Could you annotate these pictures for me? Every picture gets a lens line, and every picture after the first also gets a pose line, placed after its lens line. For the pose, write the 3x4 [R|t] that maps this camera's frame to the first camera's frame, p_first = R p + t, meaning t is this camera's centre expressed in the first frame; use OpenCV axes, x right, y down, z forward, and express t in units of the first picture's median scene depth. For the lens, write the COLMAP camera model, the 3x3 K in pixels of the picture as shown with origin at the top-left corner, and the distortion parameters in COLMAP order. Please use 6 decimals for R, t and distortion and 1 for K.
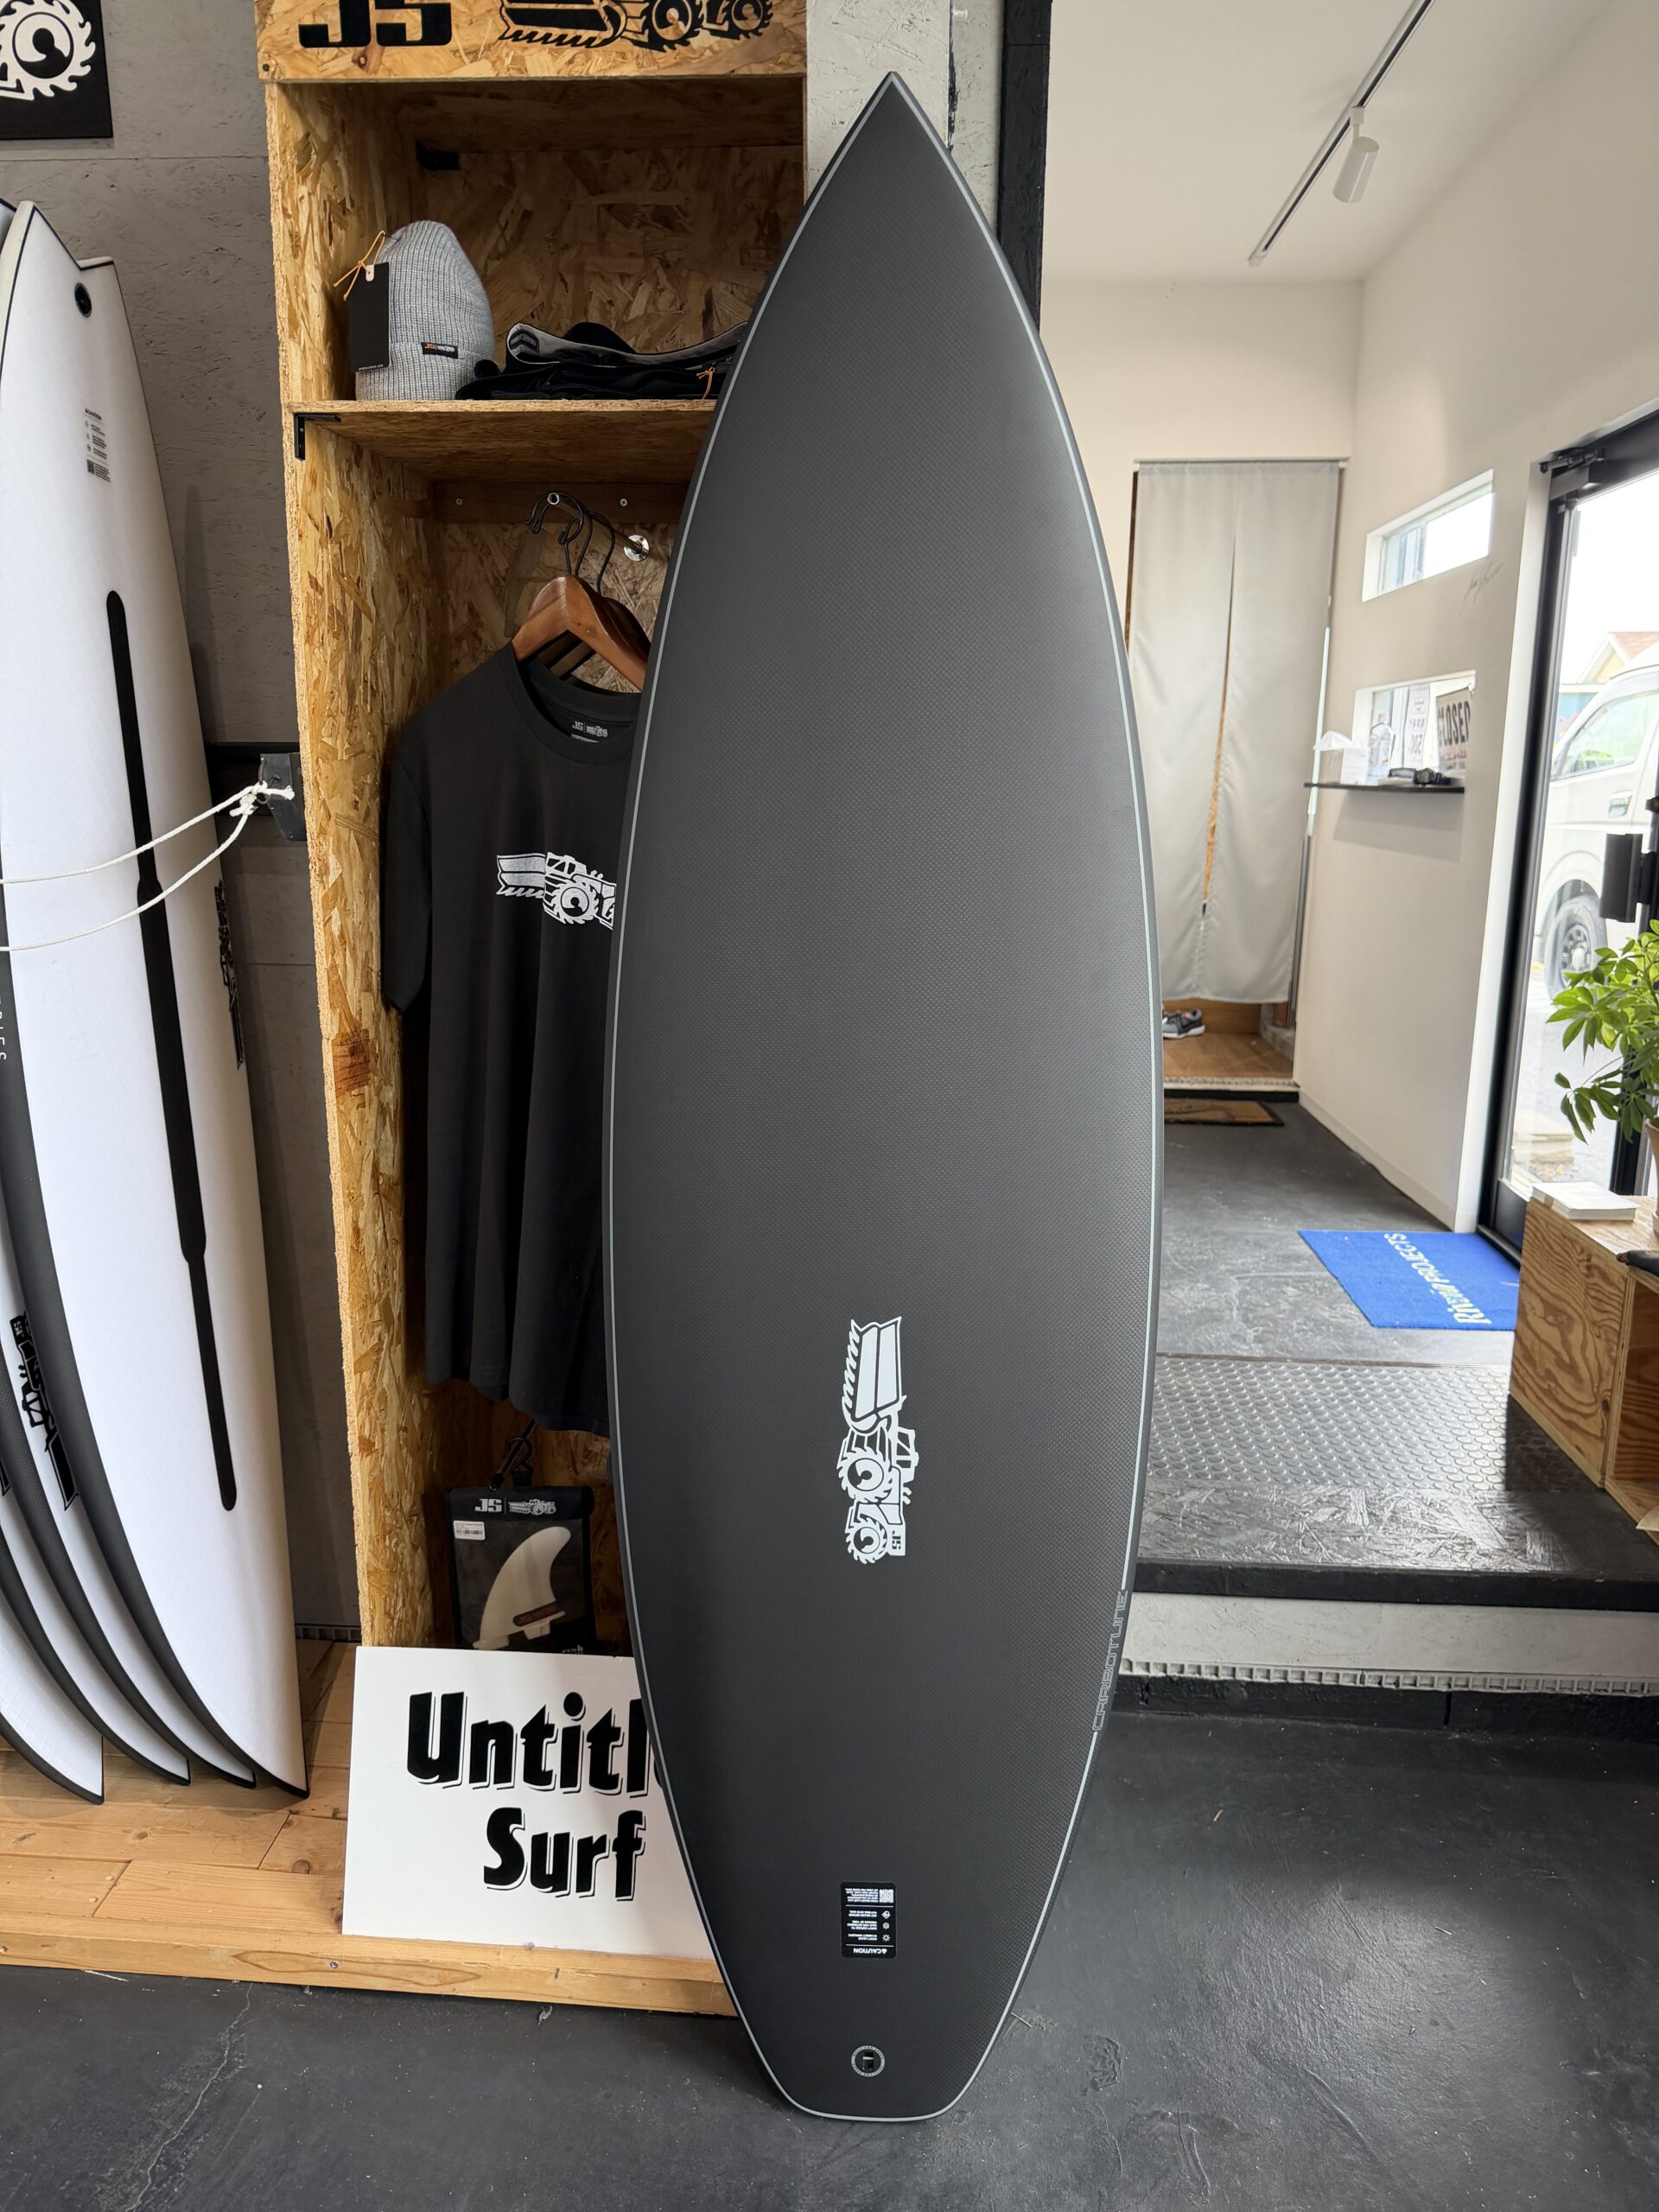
lens RADIAL K [[1548.7, 0, 838.1], [0, 1548.7, 1114.9], [0, 0, 1]] dist [-0.001672, -0.004718]
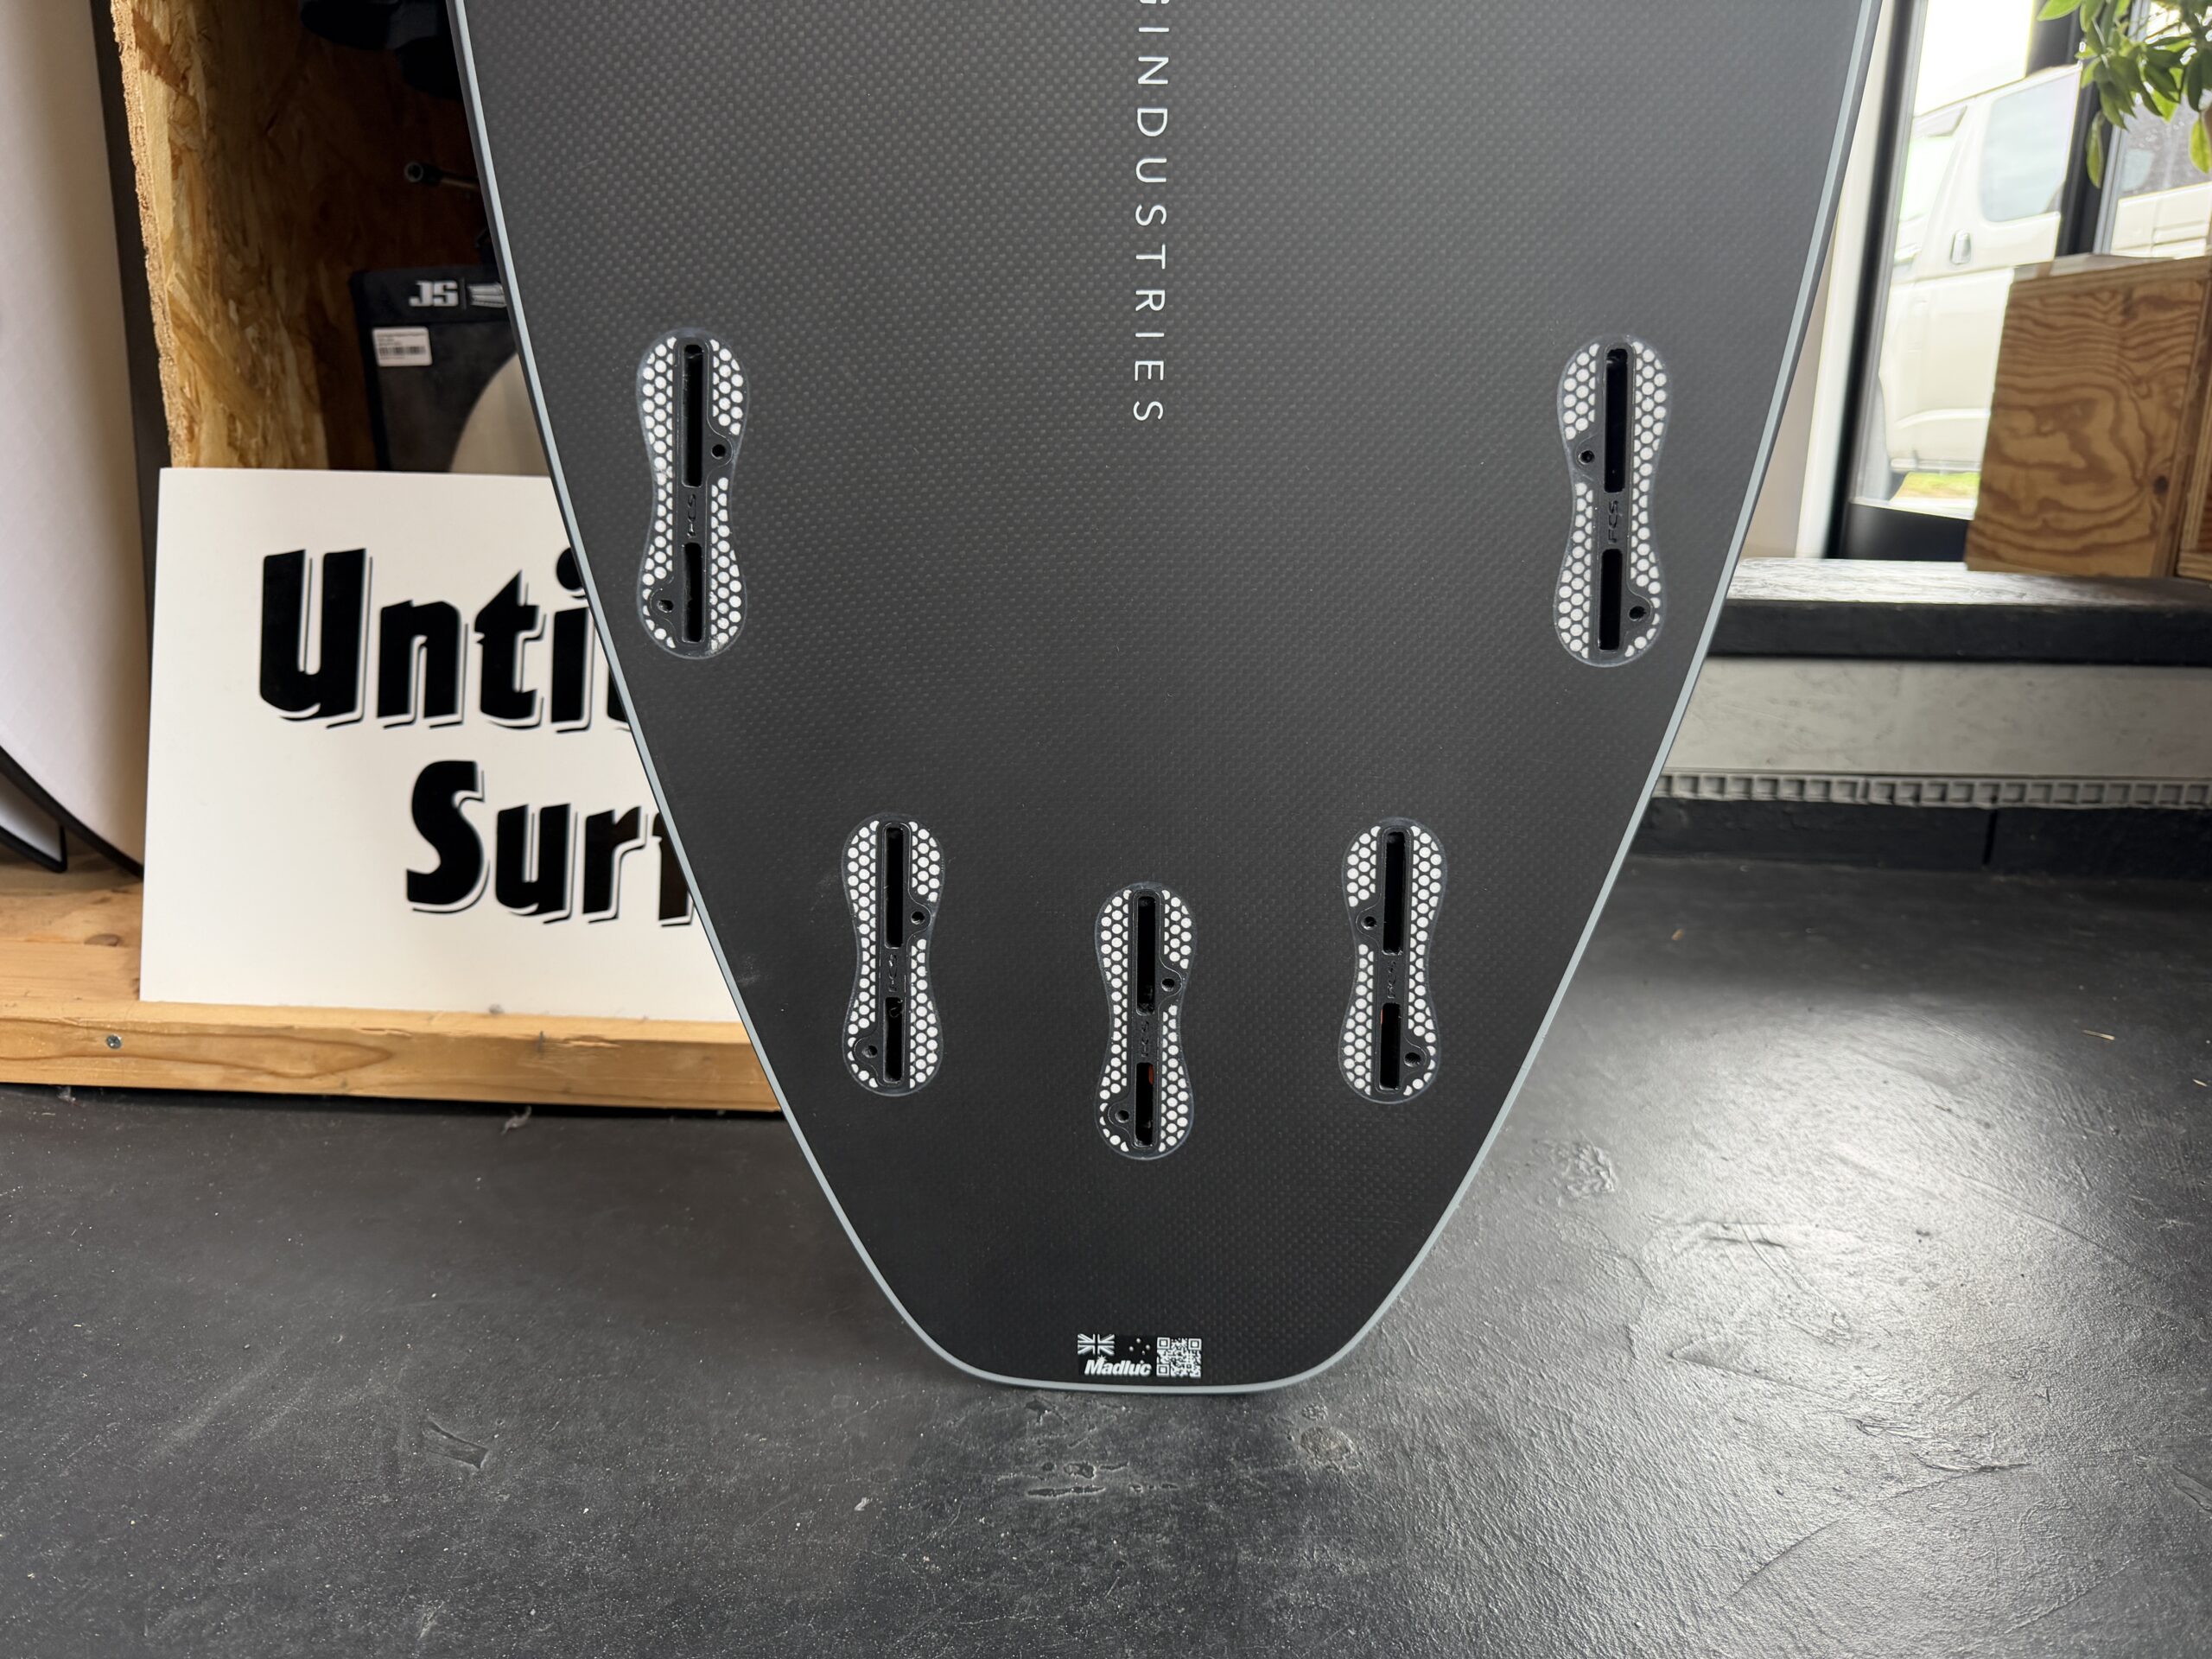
lens RADIAL K [[1567.5, 0, 1109.3], [0, 1567.5, 831.4], [0, 0, 1]] dist [-0.010582, -0.004433]
pose [[0.998994, -0.002058, 0.044801, -0.011482], [0.000018, 0.998965, 0.045490, 0.442647], [-0.044848, -0.045443, 0.997960, 0.448009]]
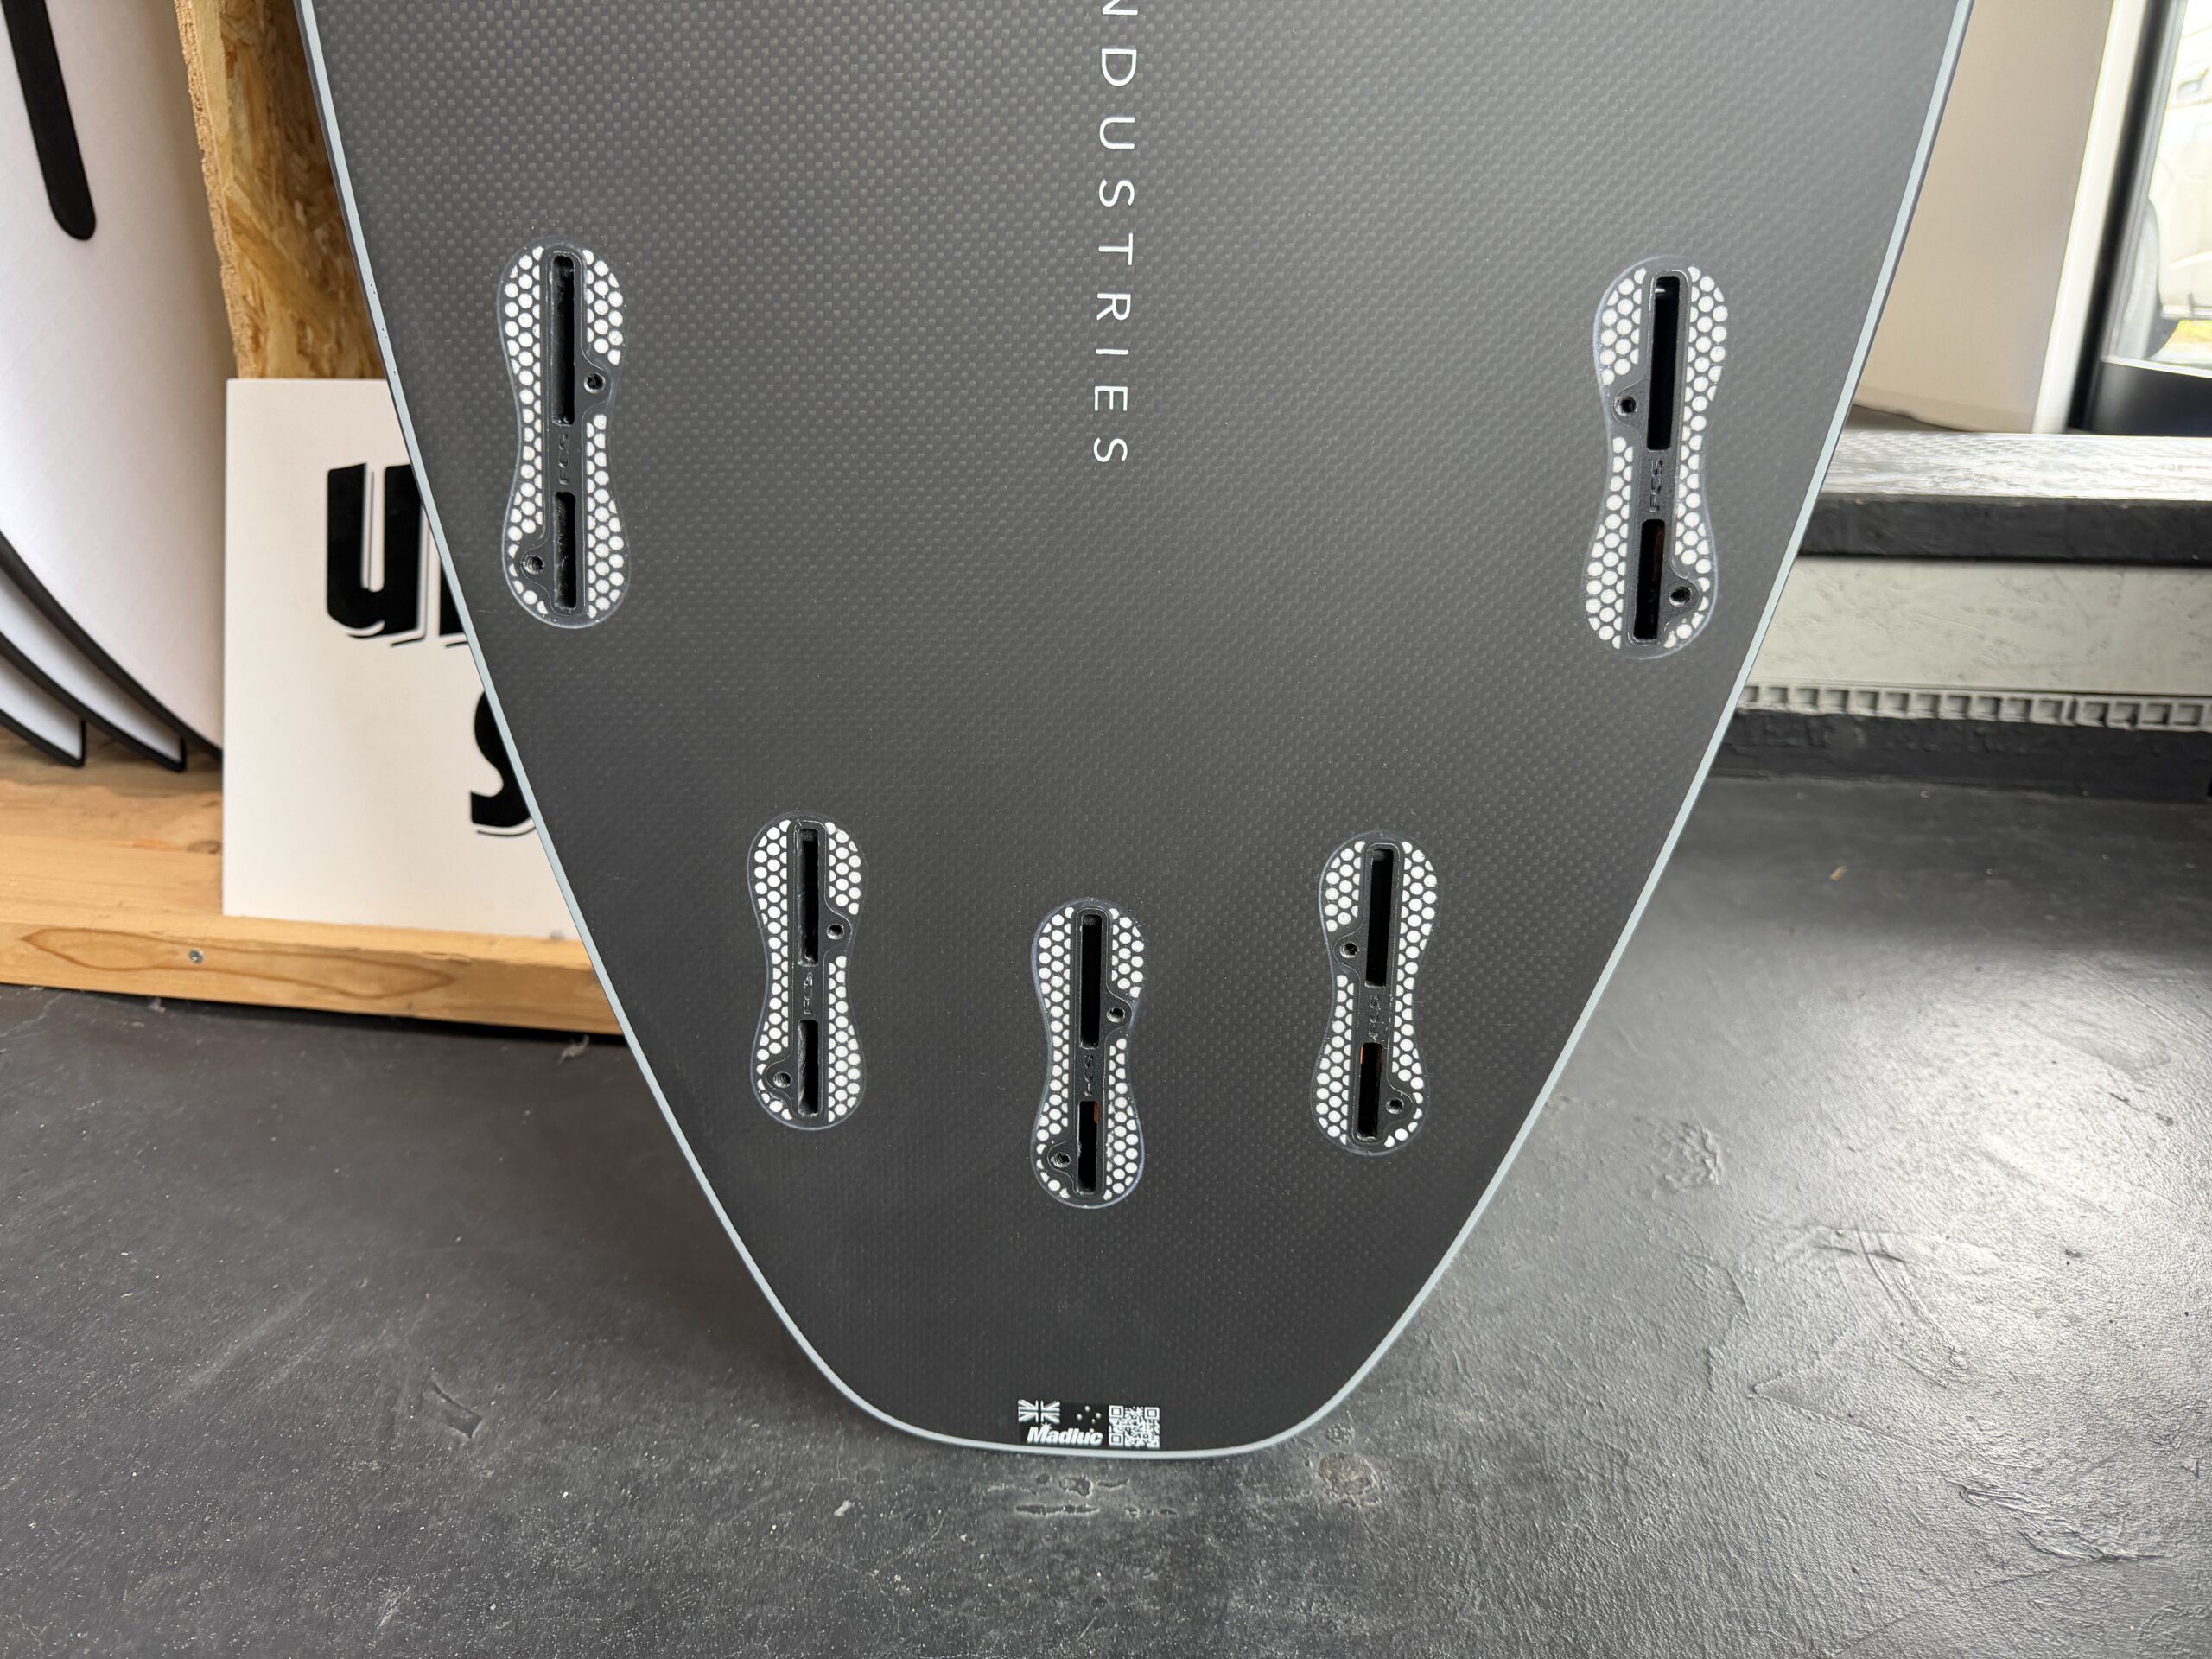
lens RADIAL K [[1571.3, 0, 1104.5], [0, 1571.3, 816.2], [0, 0, 1]] dist [-0.015614, 0.000885]
pose [[0.996922, 0.019214, -0.076013, 0.026152], [-0.009631, 0.992175, 0.124480, 0.420580], [0.077810, -0.123364, 0.989306, 0.483936]]
